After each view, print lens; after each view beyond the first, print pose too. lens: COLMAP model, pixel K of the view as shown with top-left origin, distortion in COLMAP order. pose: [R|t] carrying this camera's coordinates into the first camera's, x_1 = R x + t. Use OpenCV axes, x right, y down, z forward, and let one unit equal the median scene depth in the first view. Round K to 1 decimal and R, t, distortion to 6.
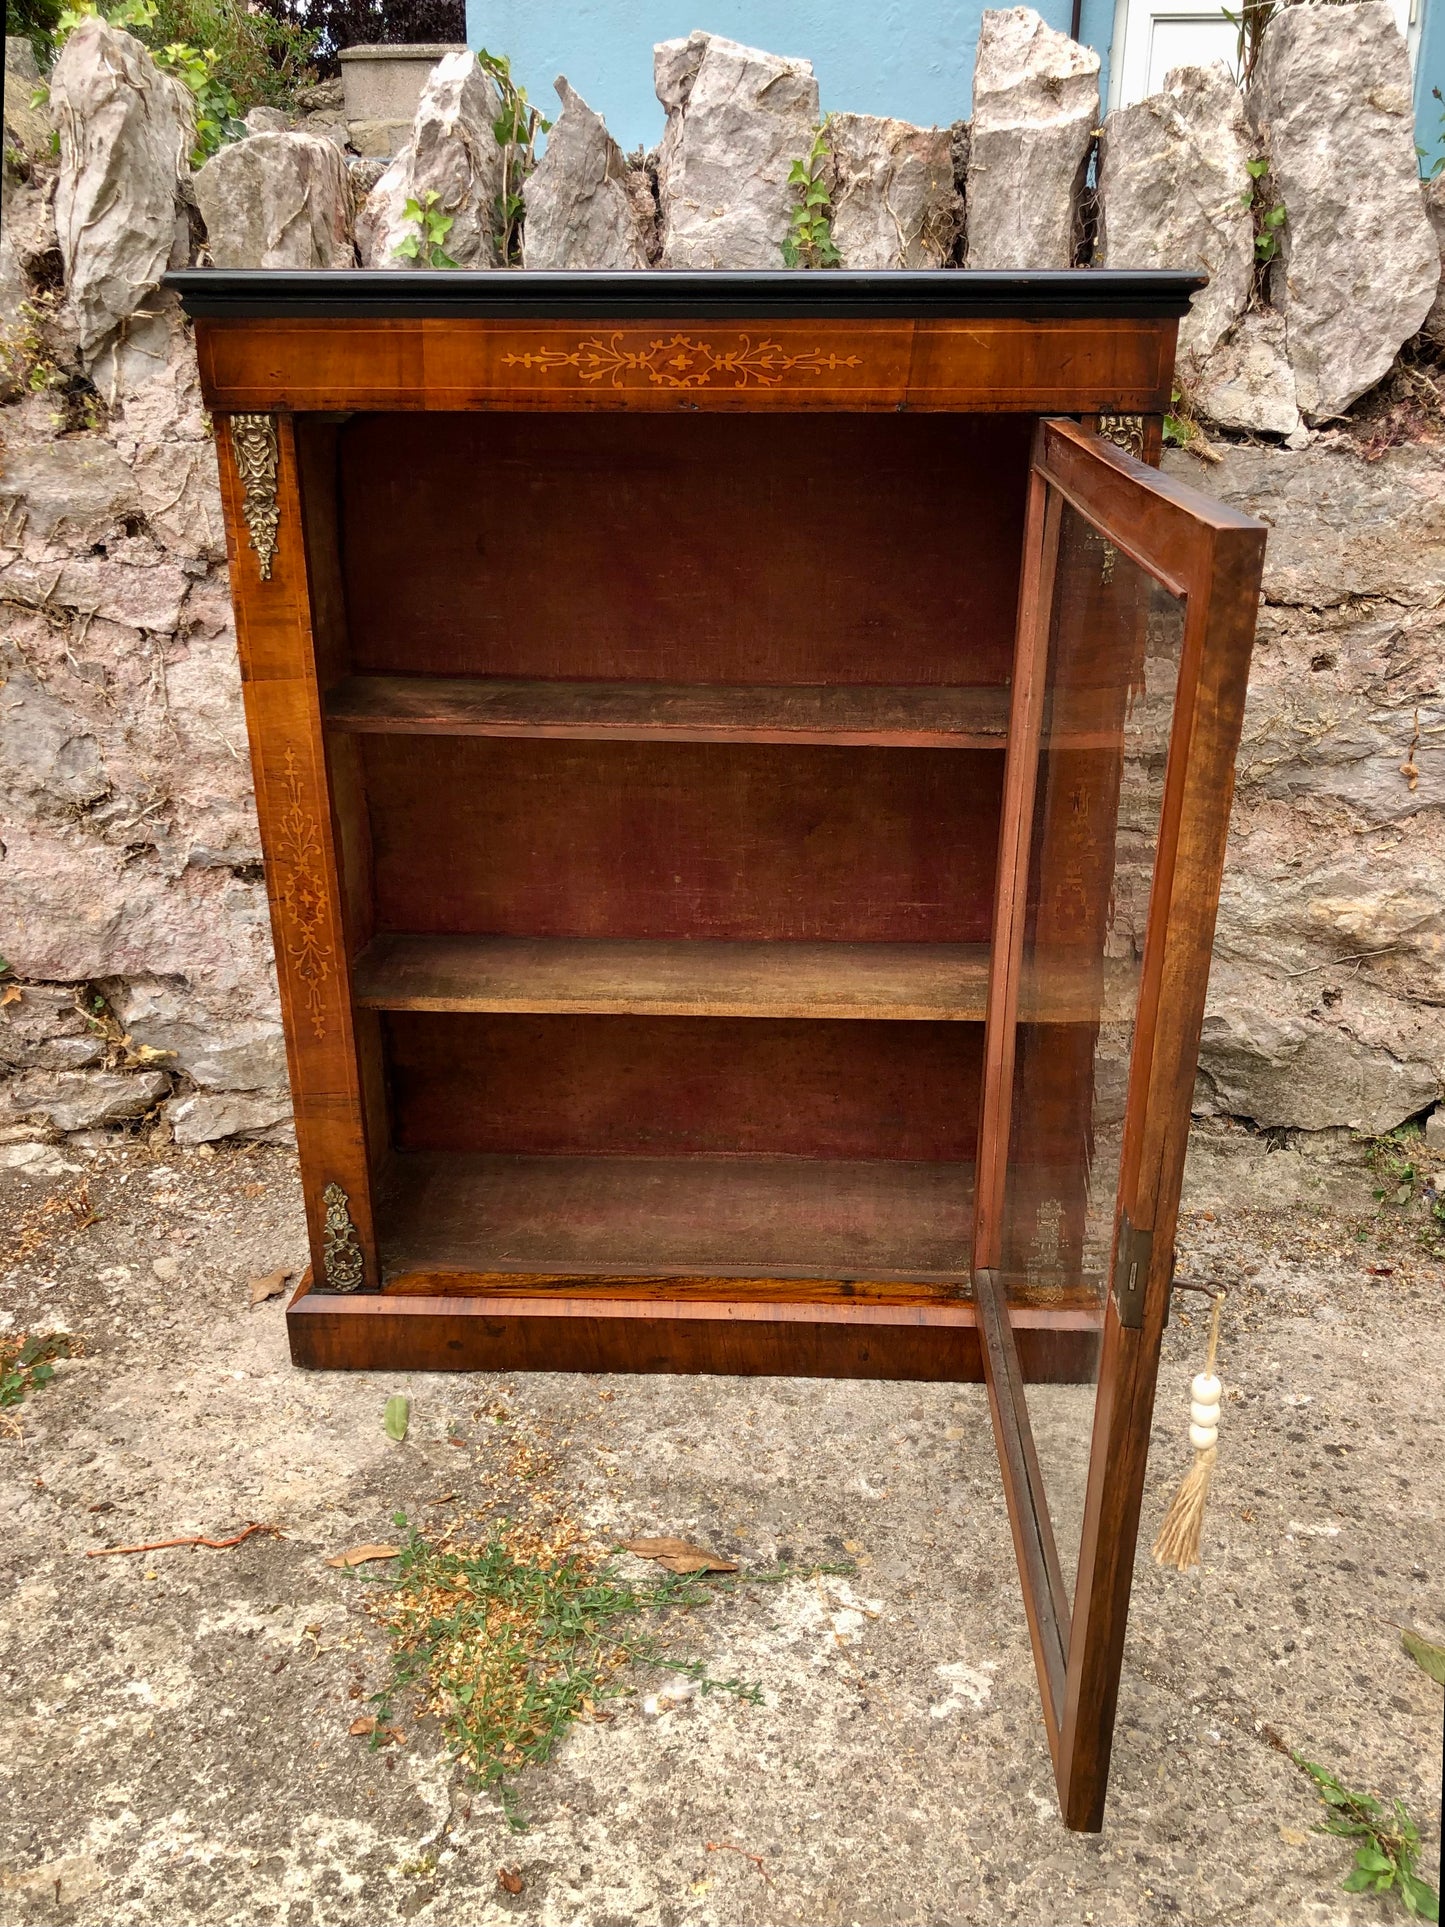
lens RADIAL K [[1632.4, 0, 731.7], [0, 1632.4, 952.1], [0, 0, 1]] dist [-0.011785, 0.065344]
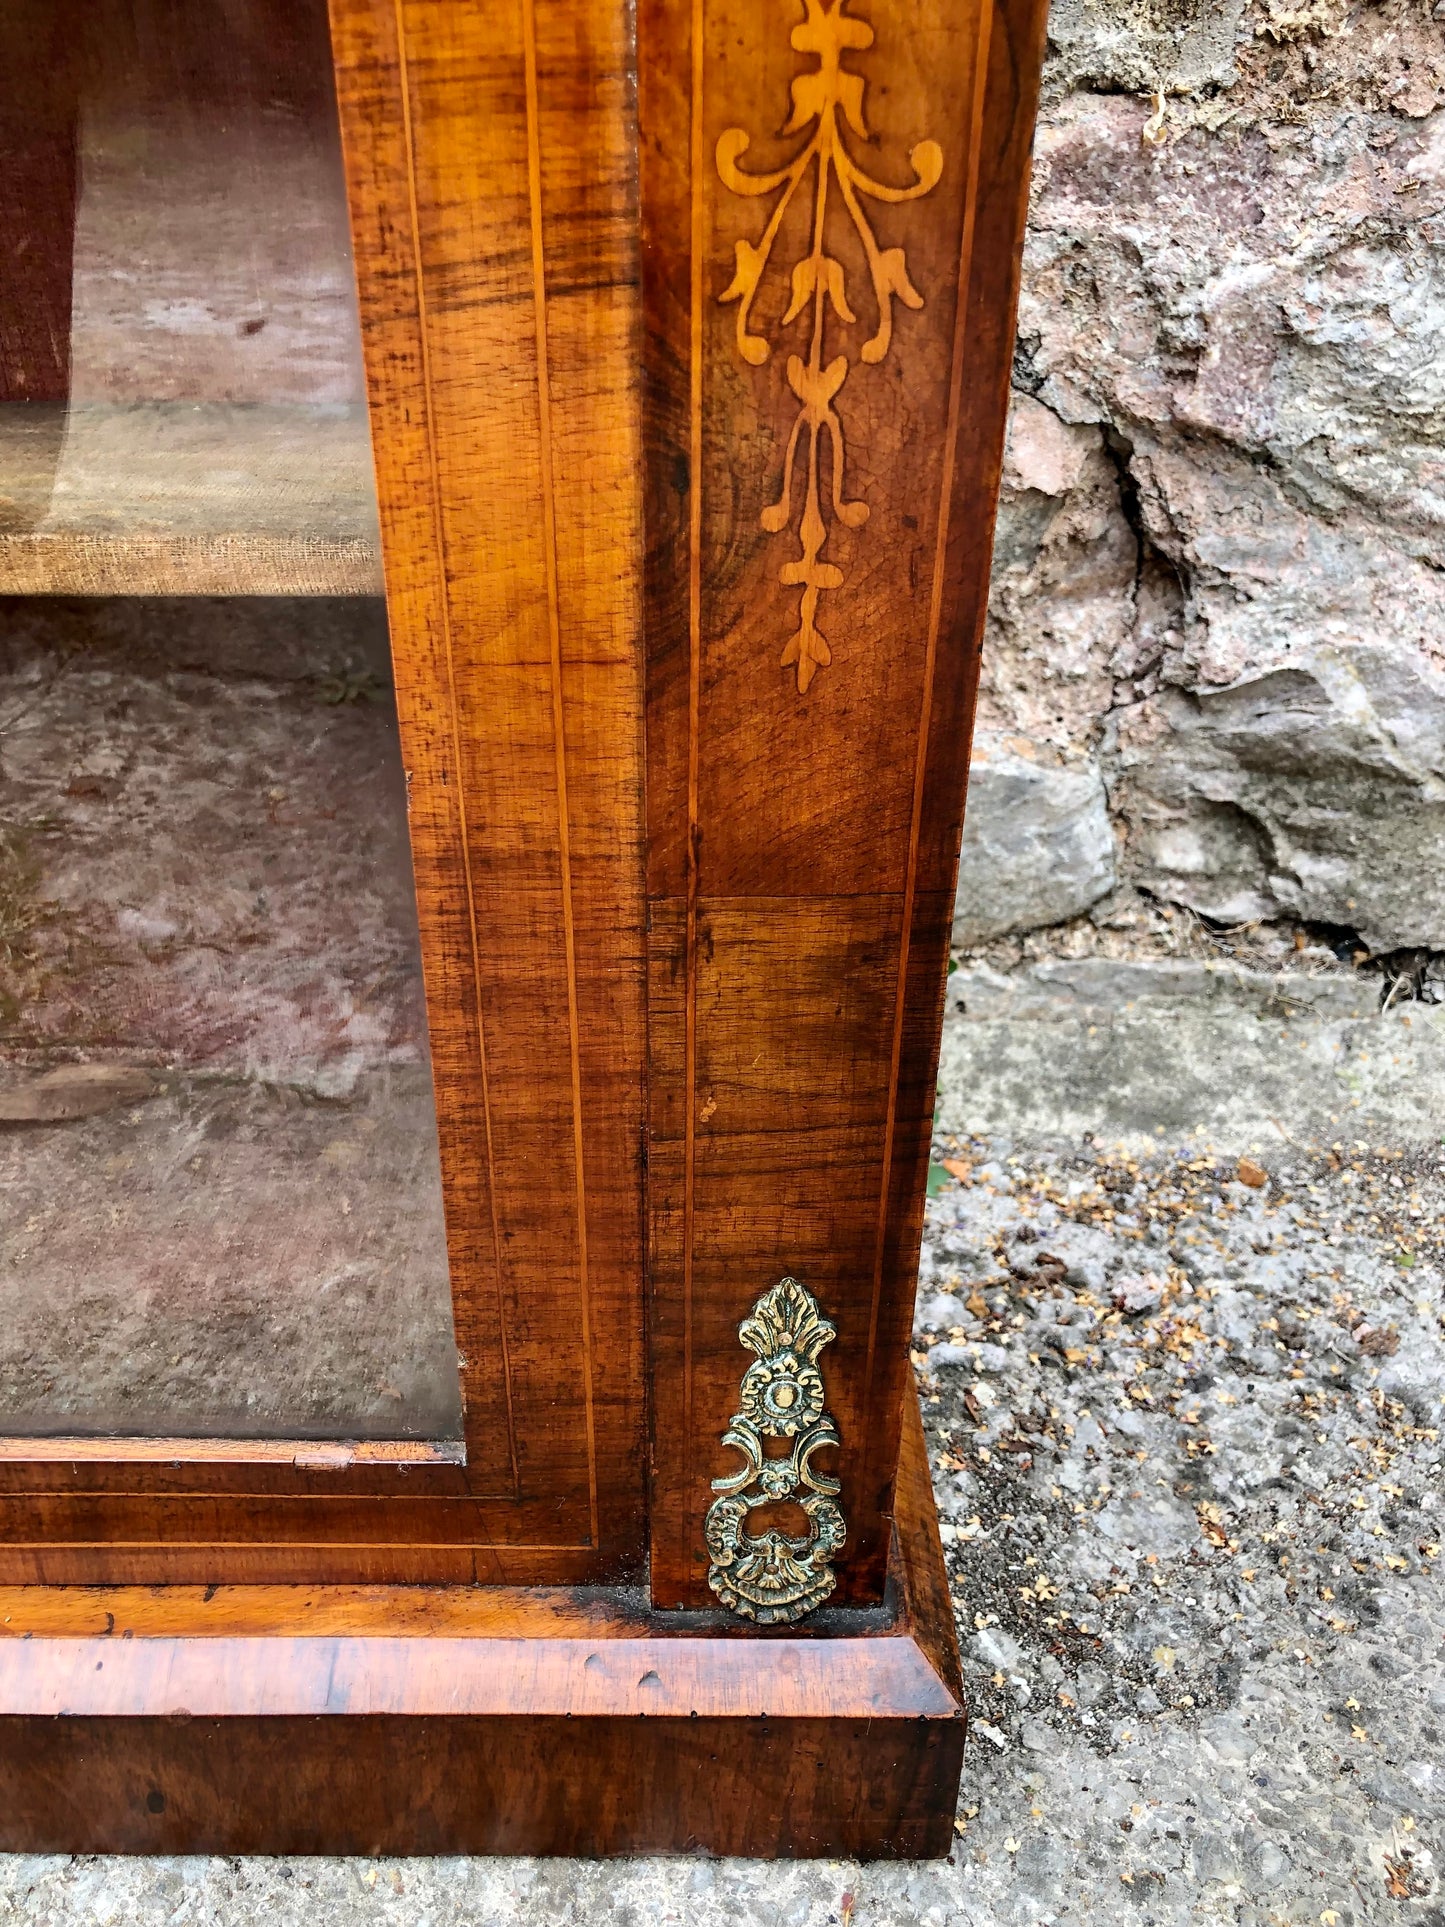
lens RADIAL K [[1608.2, 0, 726.7], [0, 1608.2, 953.3], [0, 0, 1]] dist [-0.005833, 0.020859]
pose [[0.998618, -0.012050, 0.051162, 0.165119], [0.004832, 0.990292, 0.138919, 0.060011], [-0.052339, -0.138480, 0.988981, 0.715639]]
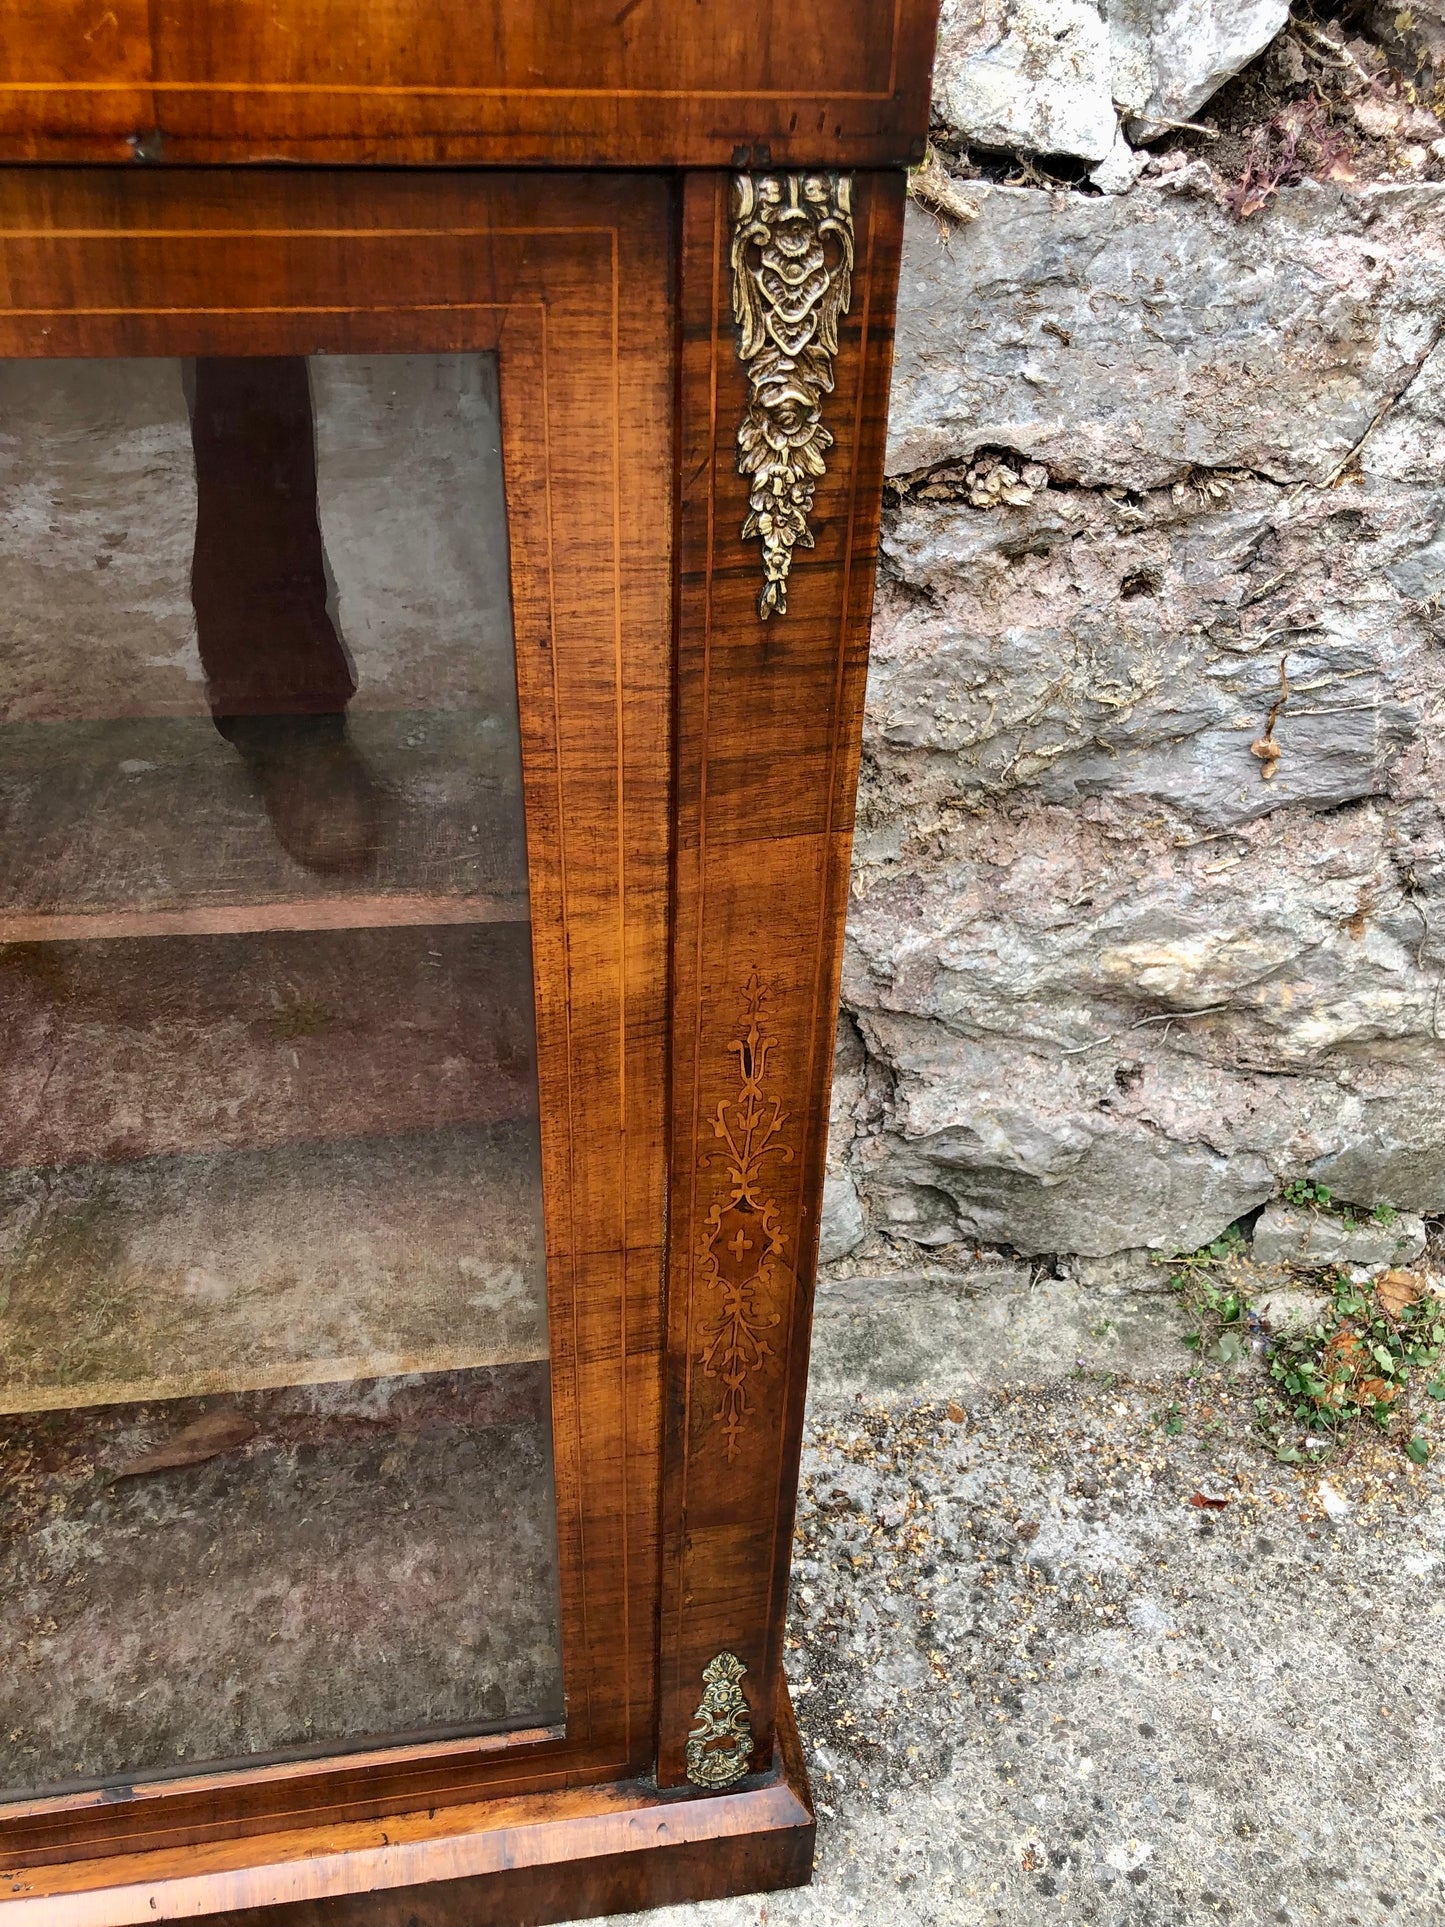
lens RADIAL K [[1600.6, 0, 722.2], [0, 1600.6, 943.6], [0, 0, 1]] dist [0.013797, 0.007806]
pose [[0.978714, -0.087674, 0.185558, 0.109691], [0.050264, 0.979022, 0.197458, -0.182156], [-0.198977, -0.183928, 0.962590, 0.491257]]
